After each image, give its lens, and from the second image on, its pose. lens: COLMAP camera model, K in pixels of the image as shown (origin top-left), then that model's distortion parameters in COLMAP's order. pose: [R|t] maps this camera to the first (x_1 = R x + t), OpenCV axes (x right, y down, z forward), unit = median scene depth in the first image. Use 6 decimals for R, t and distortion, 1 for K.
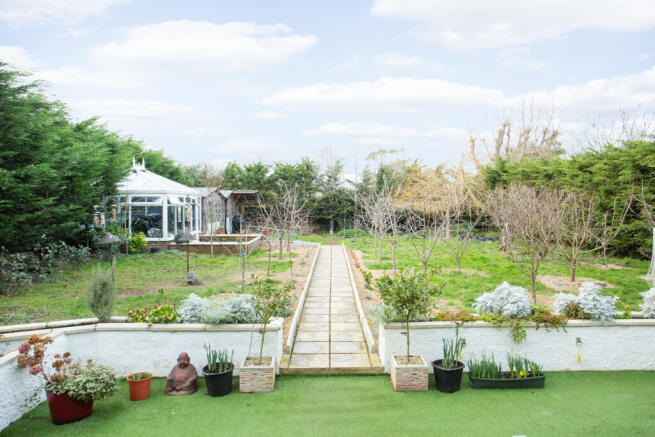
lens RADIAL K [[444.1, 0, 327.0], [0, 444.1, 214.2], [0, 0, 1]] dist [-0.011591, -0.000368]
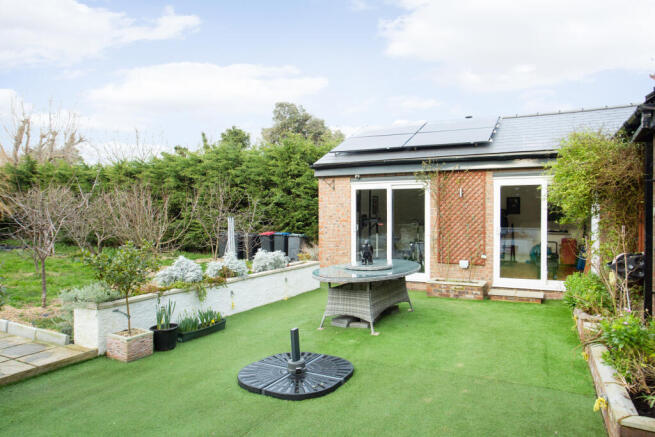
lens RADIAL K [[432.9, 0, 327.8], [0, 432.9, 219.8], [0, 0, 1]] dist [0.007356, 0.004639]
pose [[0.497806, -0.008227, 0.867249, -0.446597], [0.016161, 0.999869, 0.000208, 0.065106], [-0.867138, 0.013912, 0.497874, 0.073184]]
